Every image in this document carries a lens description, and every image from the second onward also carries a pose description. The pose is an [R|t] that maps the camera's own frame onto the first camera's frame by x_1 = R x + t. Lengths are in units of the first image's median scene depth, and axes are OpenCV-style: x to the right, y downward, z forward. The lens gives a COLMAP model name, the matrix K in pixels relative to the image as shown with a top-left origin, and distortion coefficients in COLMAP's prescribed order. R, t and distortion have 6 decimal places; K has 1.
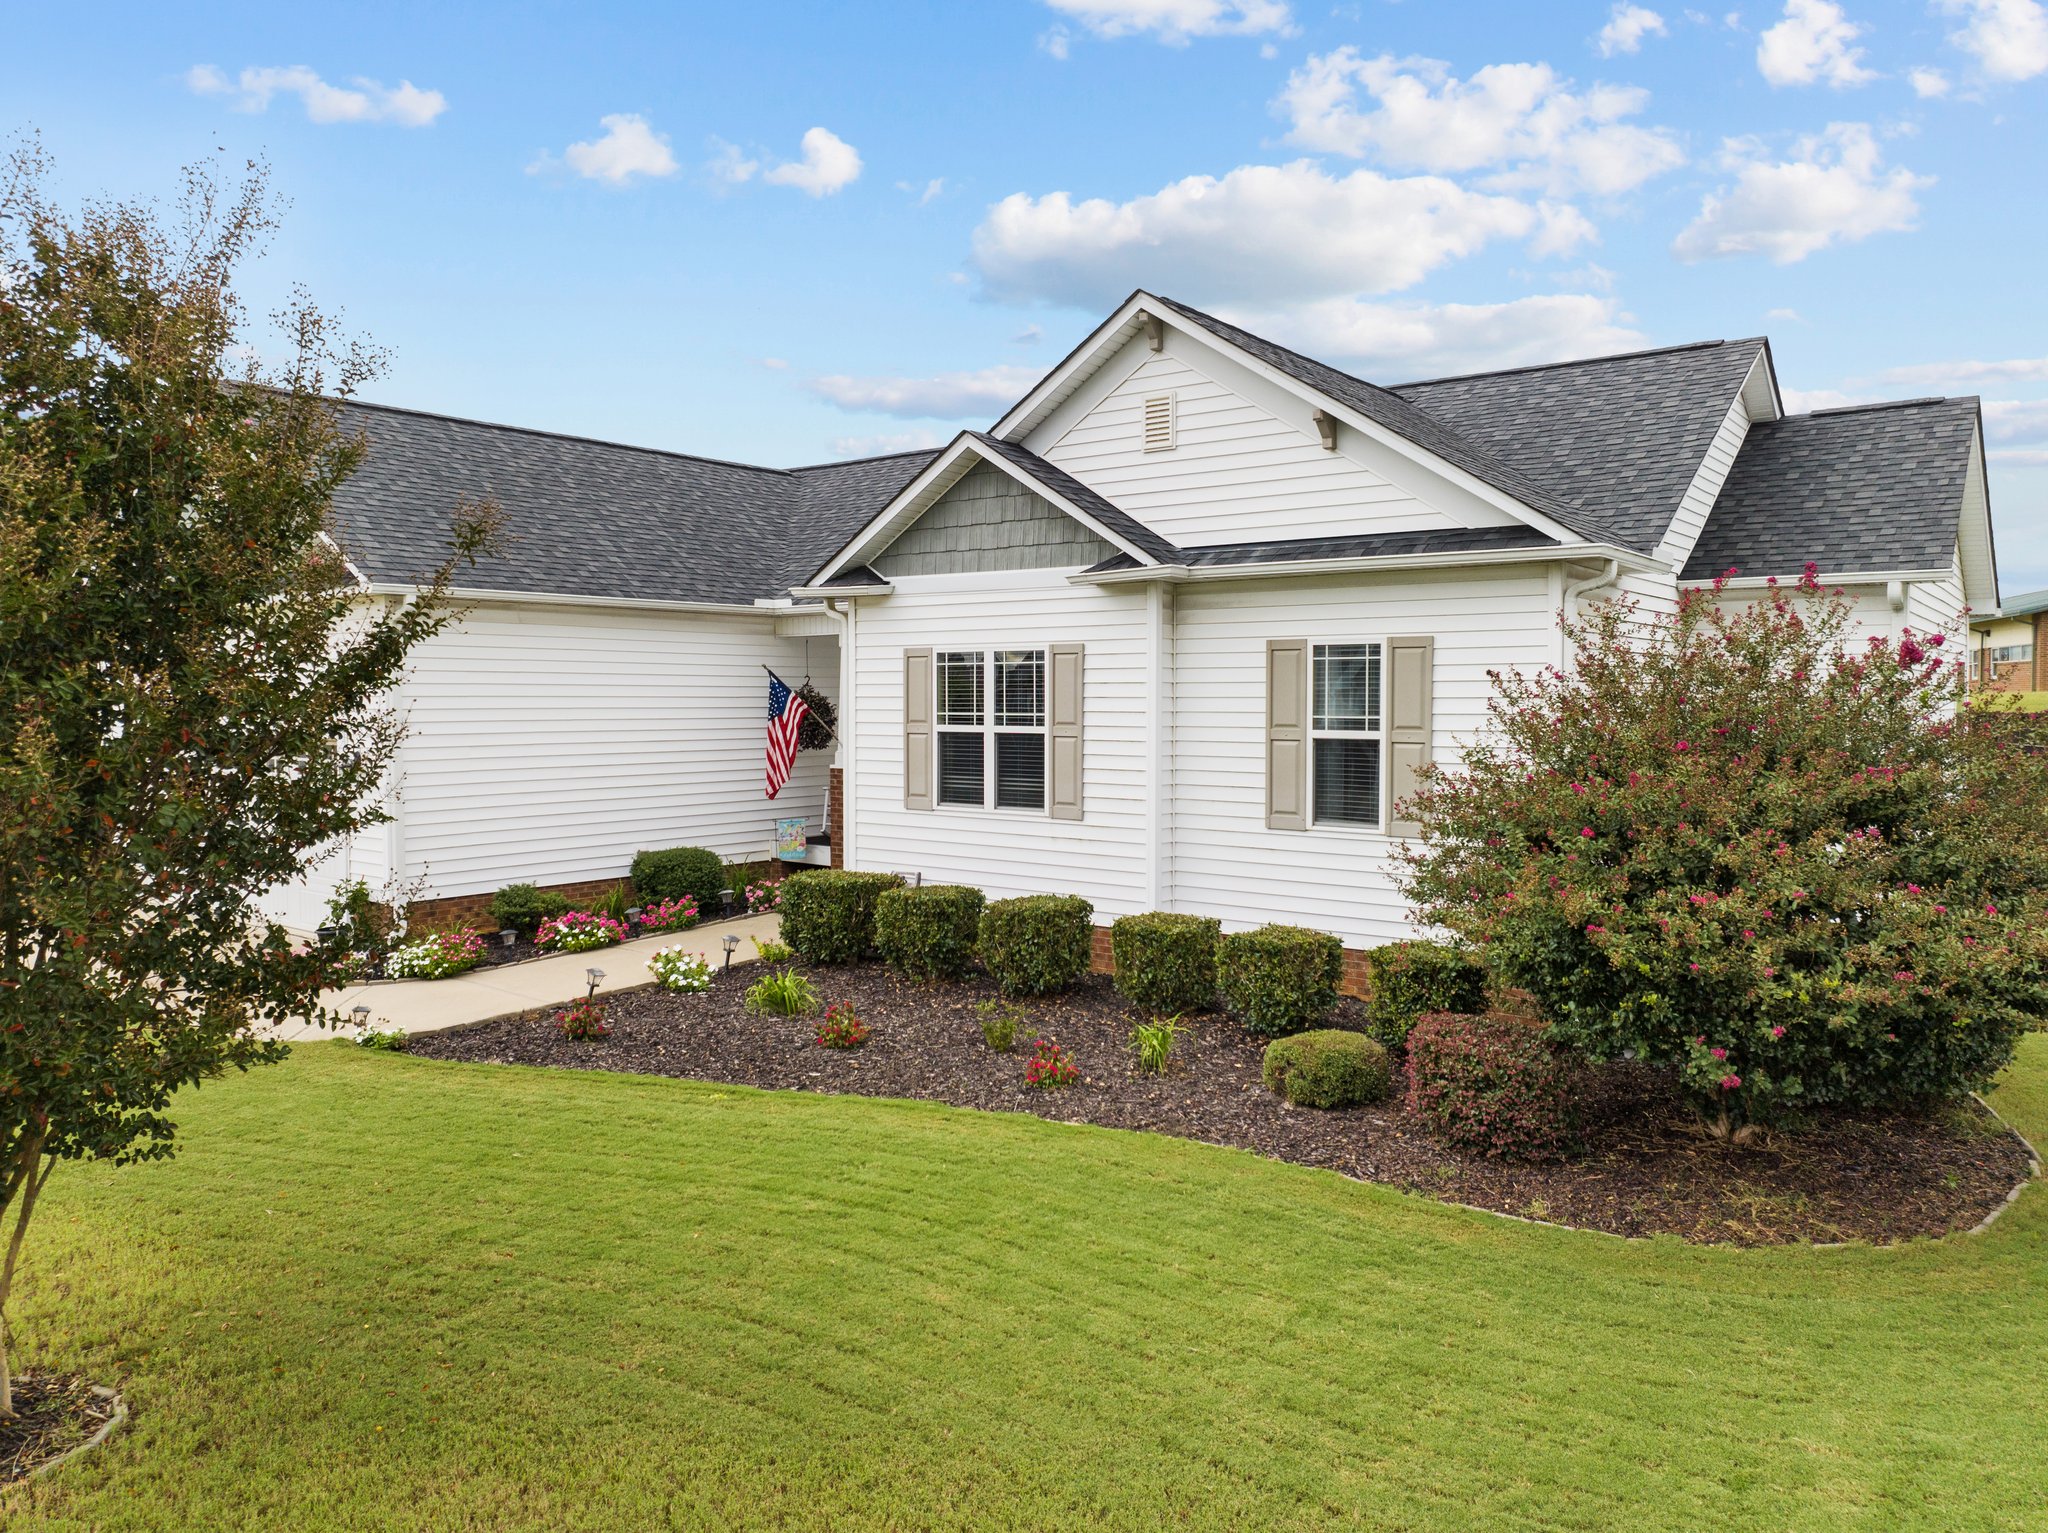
lens RADIAL K [[1428.6, 0, 1024.1], [0, 1428.6, 758.7], [0, 0, 1]] dist [-0.040509, 0.000360]
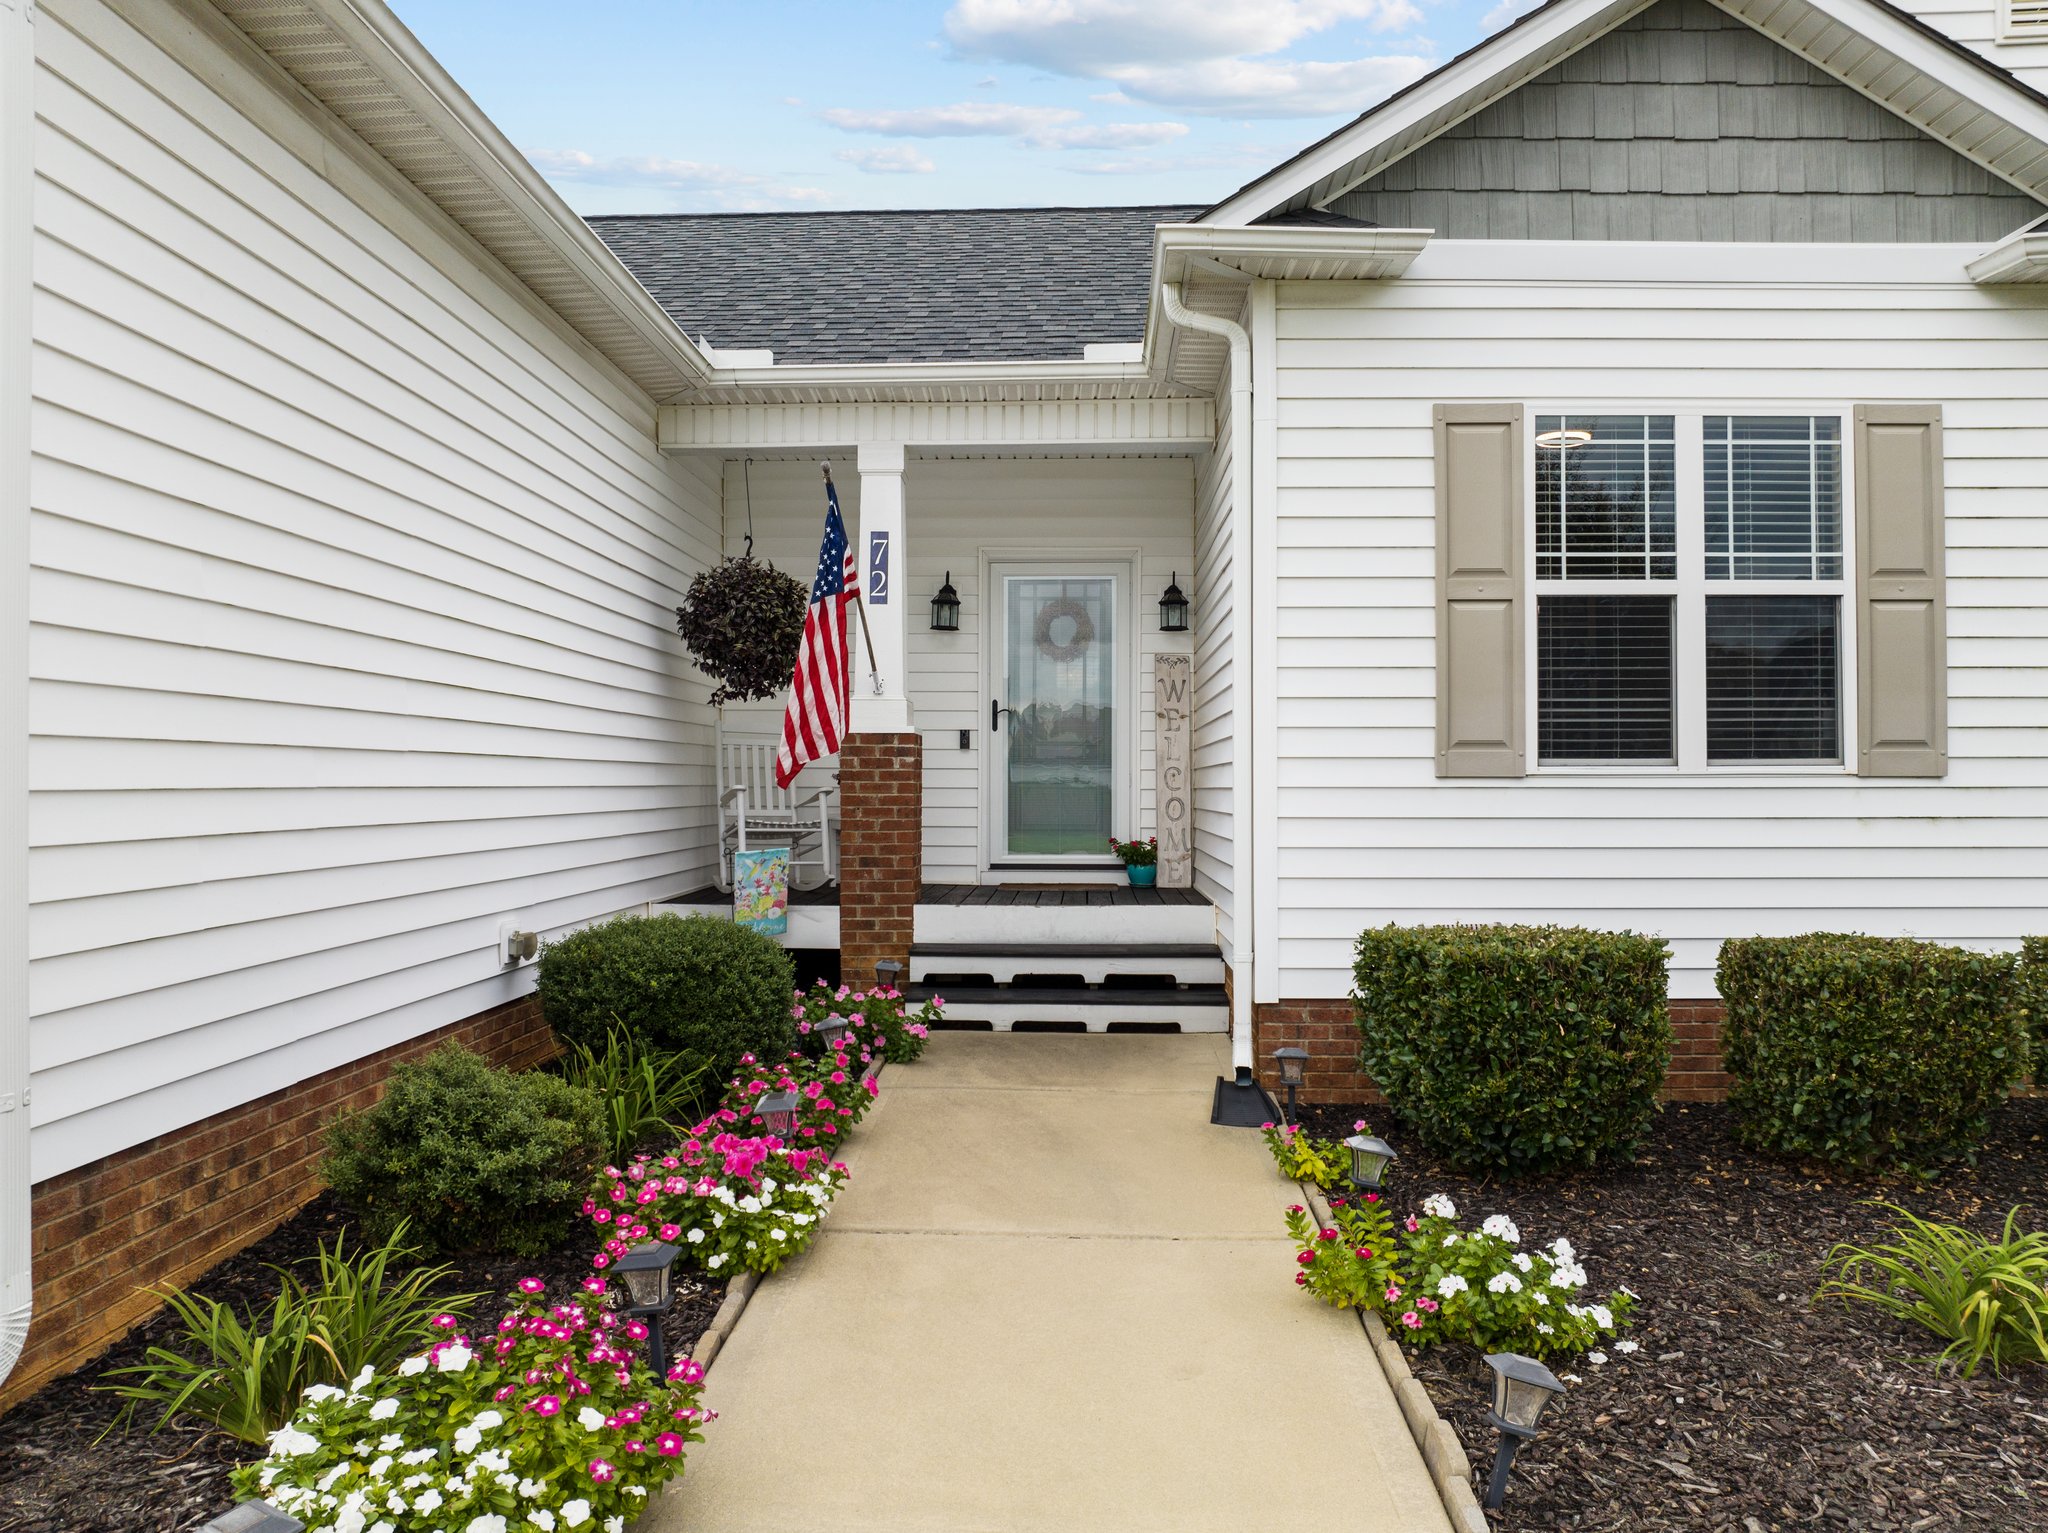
lens RADIAL K [[1428.6, 0, 1024.1], [0, 1428.6, 758.7], [0, 0, 1]] dist [-0.040509, 0.000360]
pose [[0.813894, 0.006388, 0.580979, -0.489983], [0.026128, 0.998526, -0.047581, 0.052750], [-0.580426, 0.053906, 0.812527, 0.825610]]
